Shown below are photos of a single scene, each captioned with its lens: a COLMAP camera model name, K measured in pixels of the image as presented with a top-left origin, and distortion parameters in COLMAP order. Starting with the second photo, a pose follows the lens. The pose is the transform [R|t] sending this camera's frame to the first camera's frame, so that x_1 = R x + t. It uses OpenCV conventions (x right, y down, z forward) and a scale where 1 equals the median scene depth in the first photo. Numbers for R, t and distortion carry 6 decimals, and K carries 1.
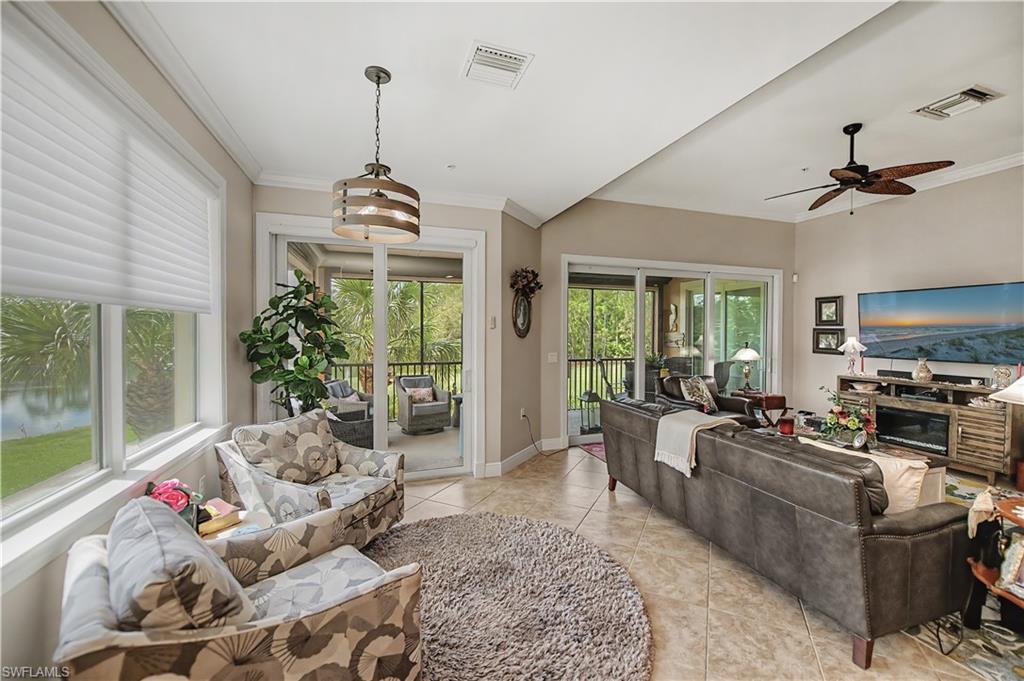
lens RADIAL K [[406.4, 0, 515.0], [0, 406.4, 337.6], [0, 0, 1]] dist [0.000792, -0.001311]
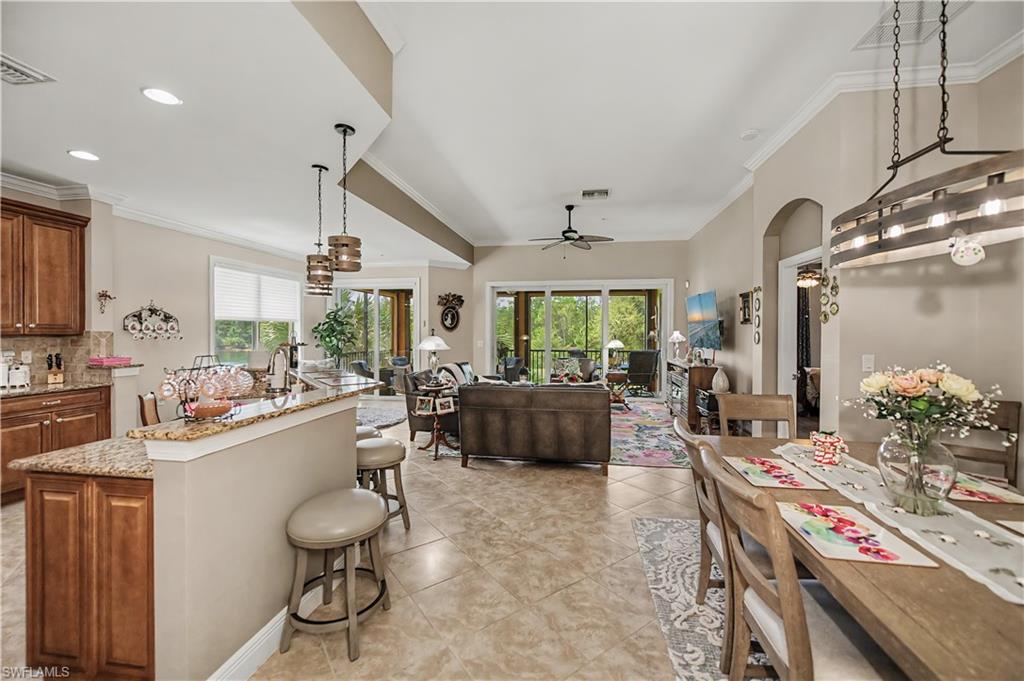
lens RADIAL K [[418.8, 0, 516.2], [0, 418.8, 334.8], [0, 0, 1]] dist [0.000068, -0.000908]
pose [[0.886396, -0.000101, -0.462927, 1.428662], [-0.004125, 0.999959, -0.008117, 0.035342], [0.462909, 0.009104, 0.886359, -0.646397]]
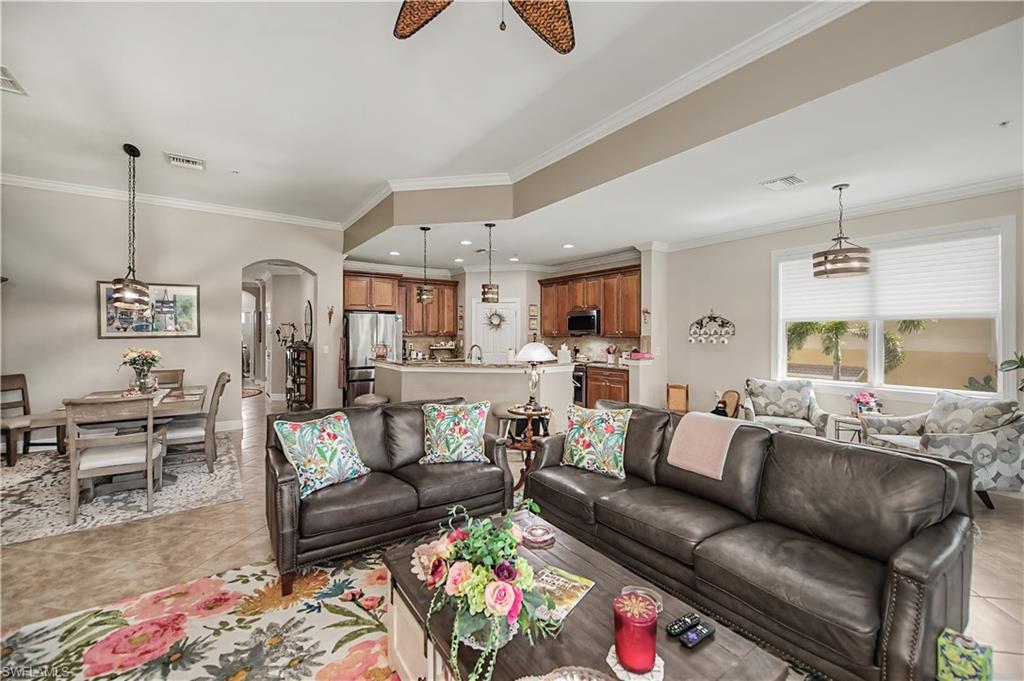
lens RADIAL K [[418.8, 0, 516.2], [0, 418.8, 334.8], [0, 0, 1]] dist [0.000068, -0.000908]
pose [[-0.956794, -0.003772, -0.290742, 0.910486], [-0.008720, 0.999838, 0.015724, -0.004667], [0.290636, 0.017580, -0.956672, 1.368238]]
